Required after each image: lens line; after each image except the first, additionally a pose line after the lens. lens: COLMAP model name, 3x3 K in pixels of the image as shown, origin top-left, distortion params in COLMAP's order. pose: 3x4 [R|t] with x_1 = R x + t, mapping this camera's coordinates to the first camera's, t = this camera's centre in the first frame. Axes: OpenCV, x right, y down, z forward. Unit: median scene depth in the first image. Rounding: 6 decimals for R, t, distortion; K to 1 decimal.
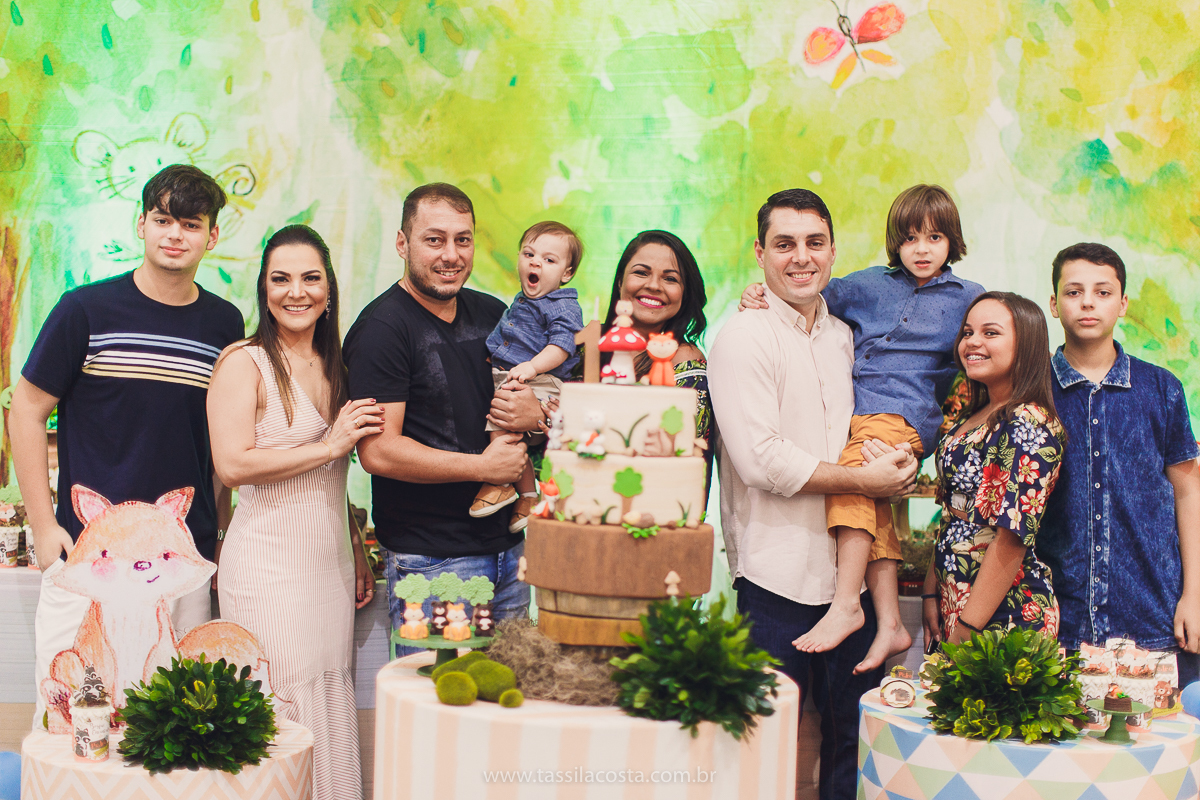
lens RADIAL K [[1751.6, 0, 600.4], [0, 1751.6, 392.0], [0, 0, 1]] dist [0.008312, 0.000000]
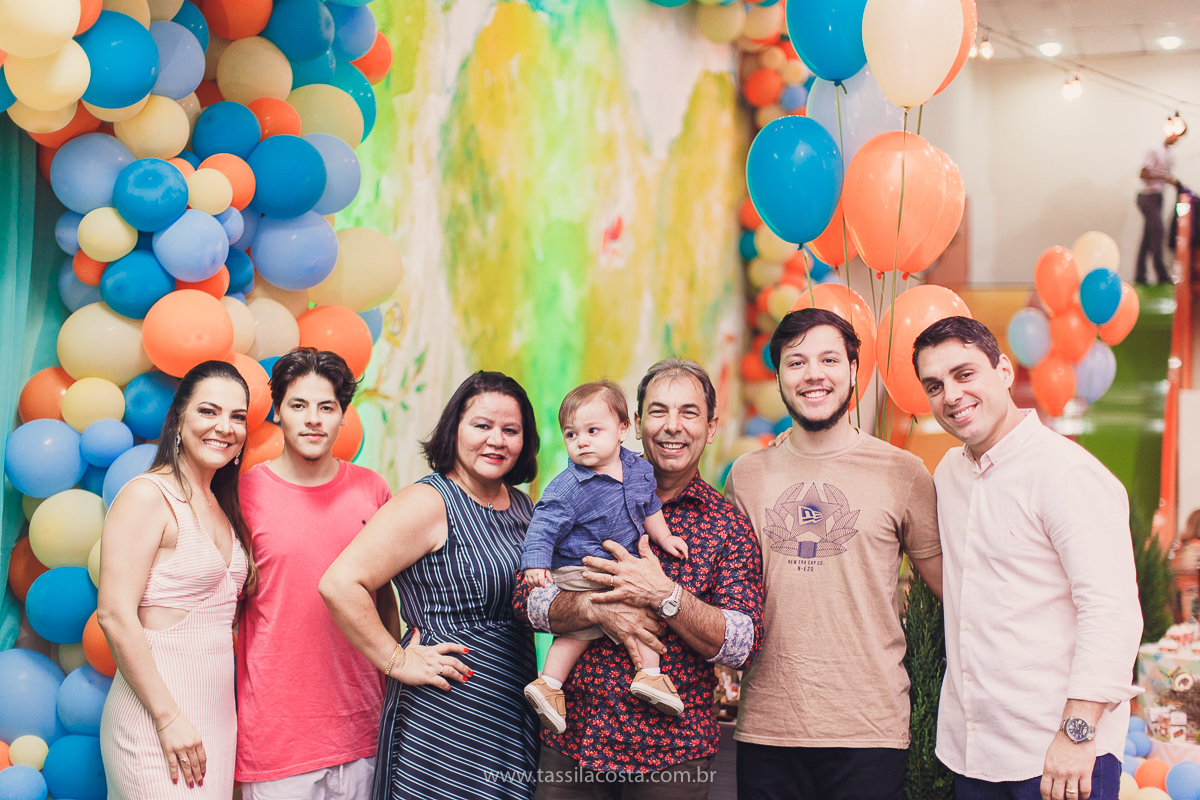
lens RADIAL K [[1751.6, 0, 599.8], [0, 1751.6, 396.2], [0, 0, 1]] dist [0.008312, 0.000000]
pose [[0.333416, 0.002250, 0.942777, -1.115229], [0.005917, 0.999972, -0.004480, -0.072888], [-0.942761, 0.007072, 0.333394, 0.560009]]
